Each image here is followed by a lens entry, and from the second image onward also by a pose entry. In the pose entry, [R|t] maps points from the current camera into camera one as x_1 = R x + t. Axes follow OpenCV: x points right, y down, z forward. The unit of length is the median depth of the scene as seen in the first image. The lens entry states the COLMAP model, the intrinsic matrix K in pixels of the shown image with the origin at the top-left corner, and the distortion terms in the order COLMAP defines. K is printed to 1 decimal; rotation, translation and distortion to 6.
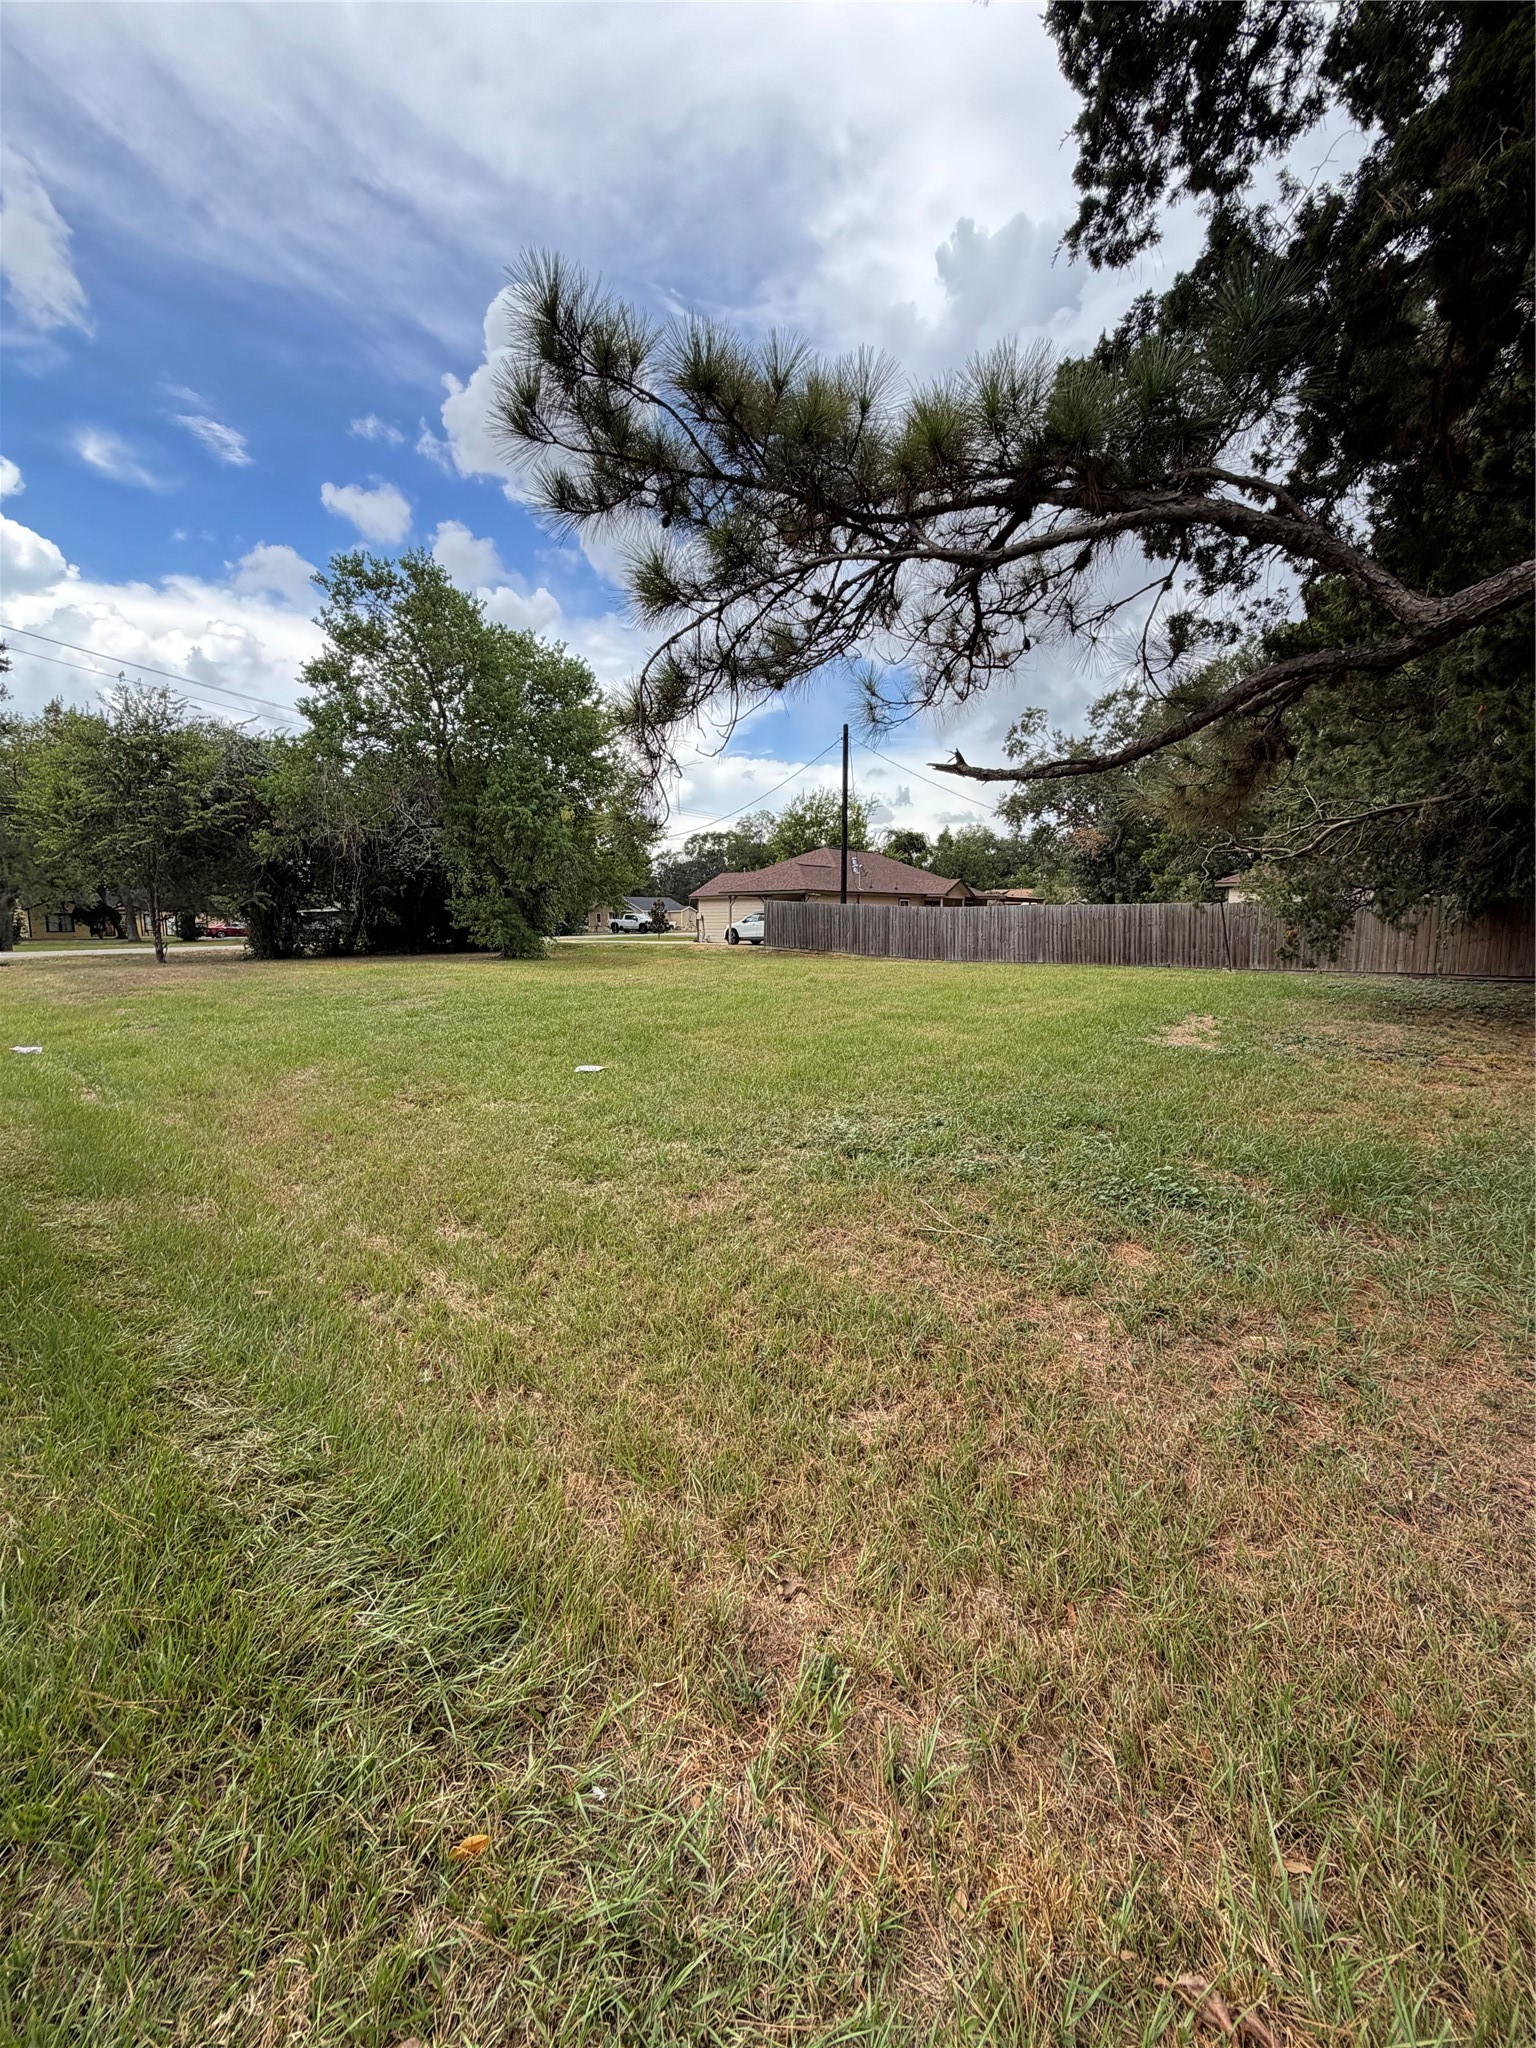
lens RADIAL K [[818.5, 0, 746.9], [0, 818.5, 1020.3], [0, 0, 1]] dist [0.000588, 0.000101]
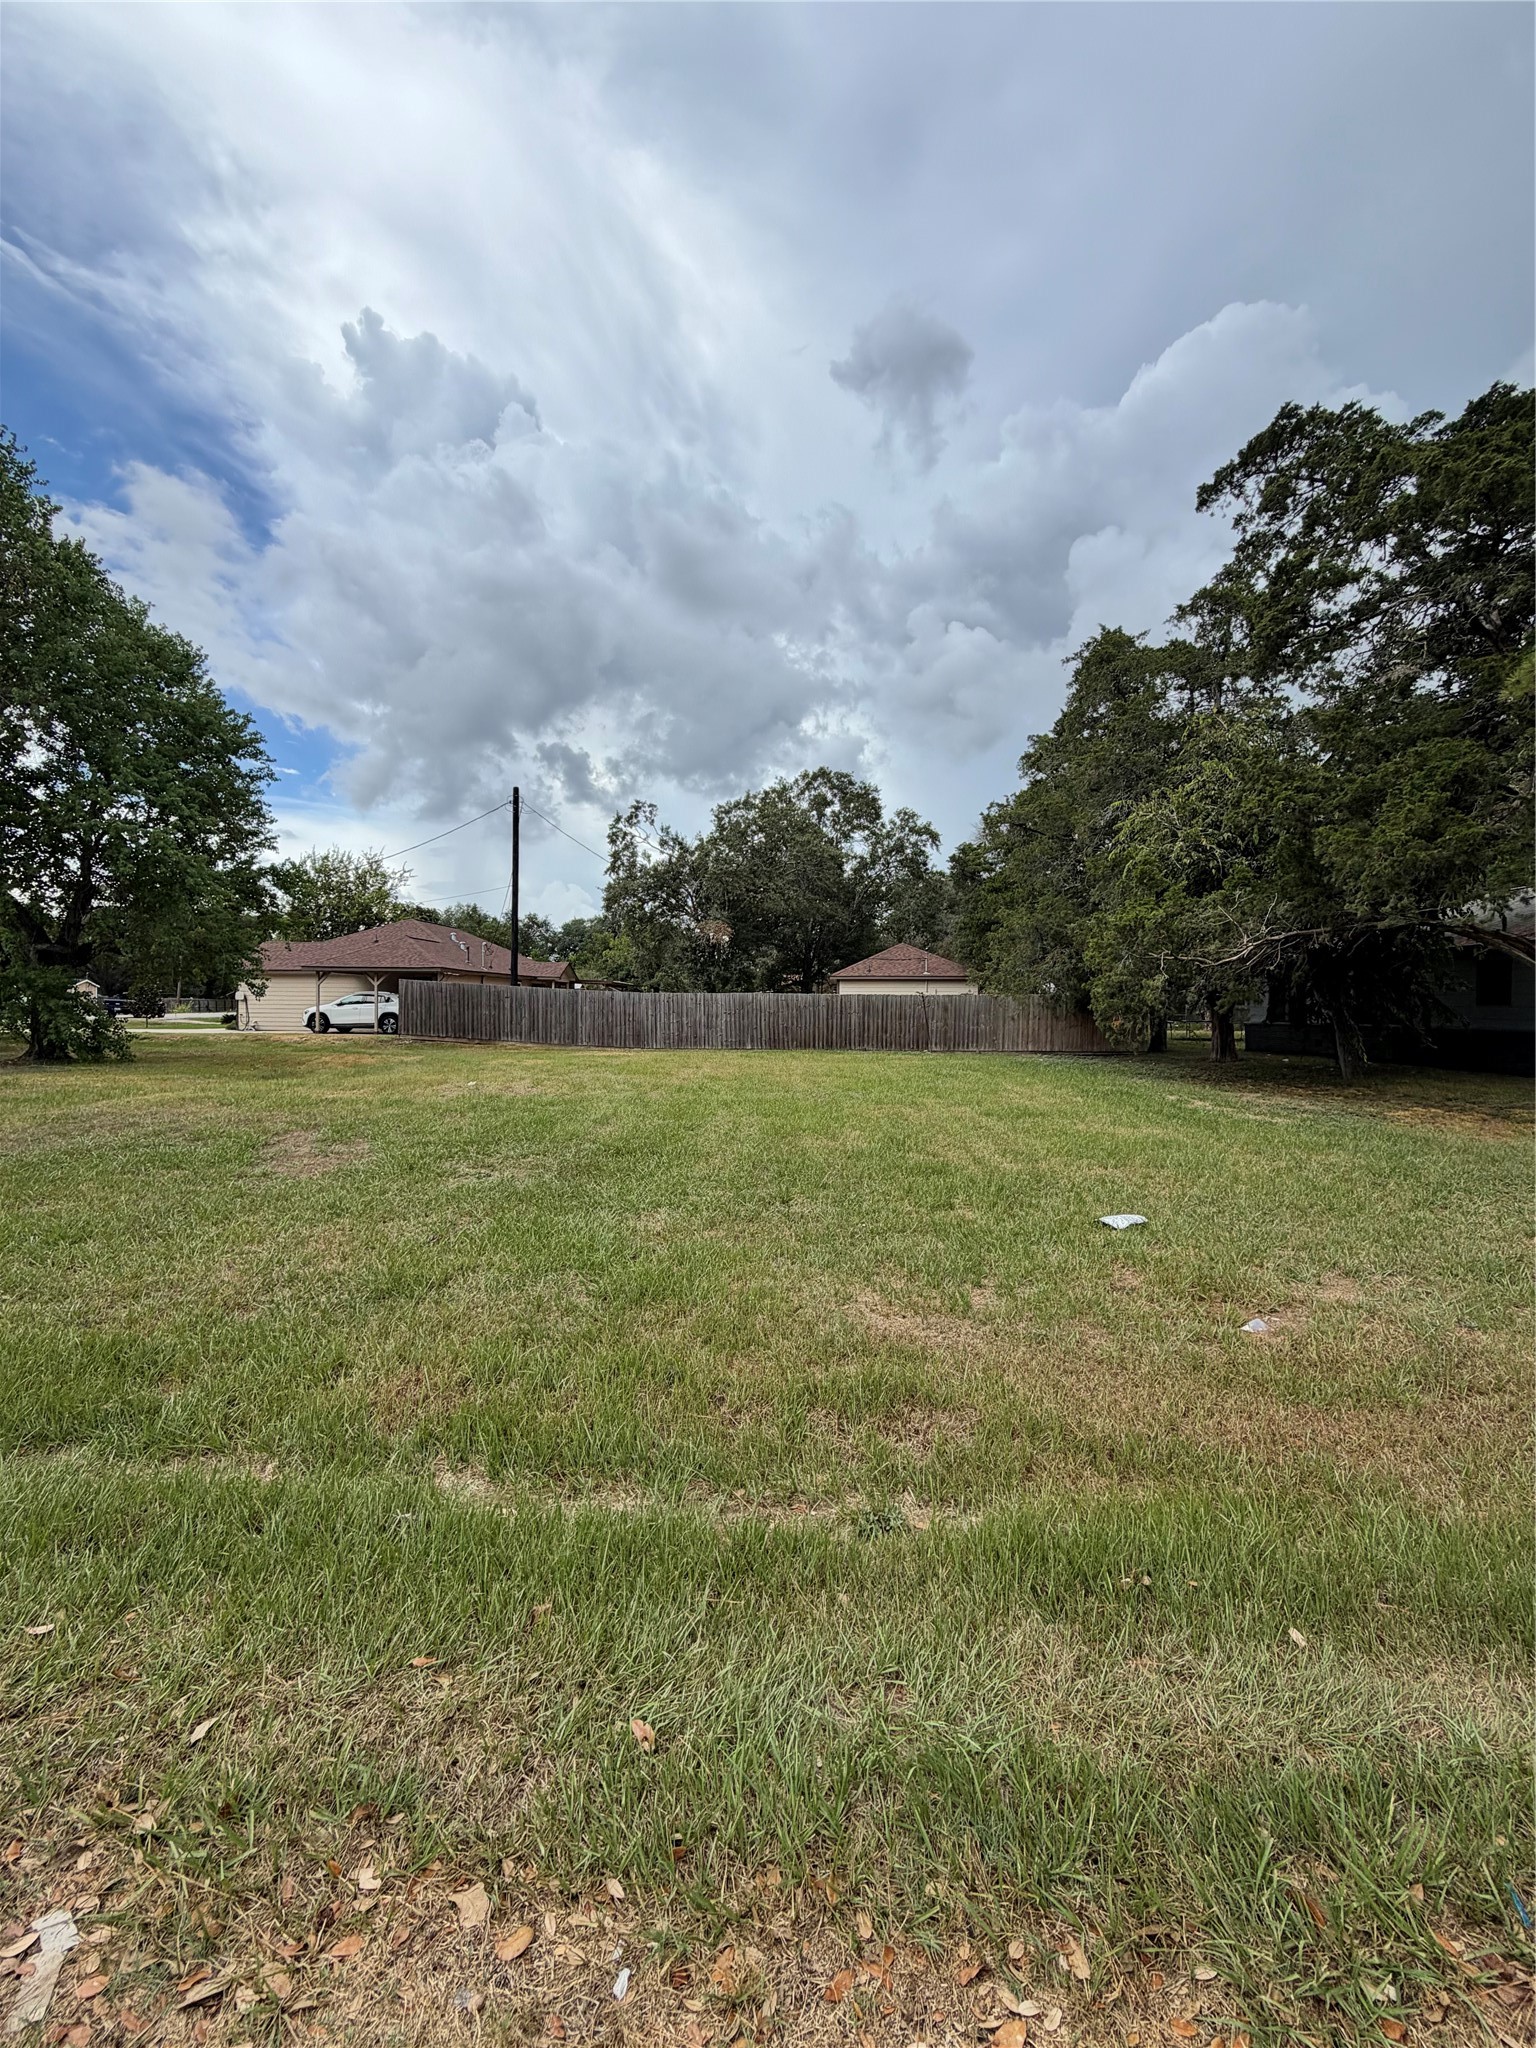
lens RADIAL K [[820.2, 0, 762.8], [0, 820.2, 1012.8], [0, 0, 1]] dist [-0.002252, -0.000243]
pose [[0.771960, -0.001254, 0.635670, -0.185599], [0.066879, 0.994608, -0.079255, -0.021259], [-0.632143, 0.103694, 0.767882, 0.125307]]
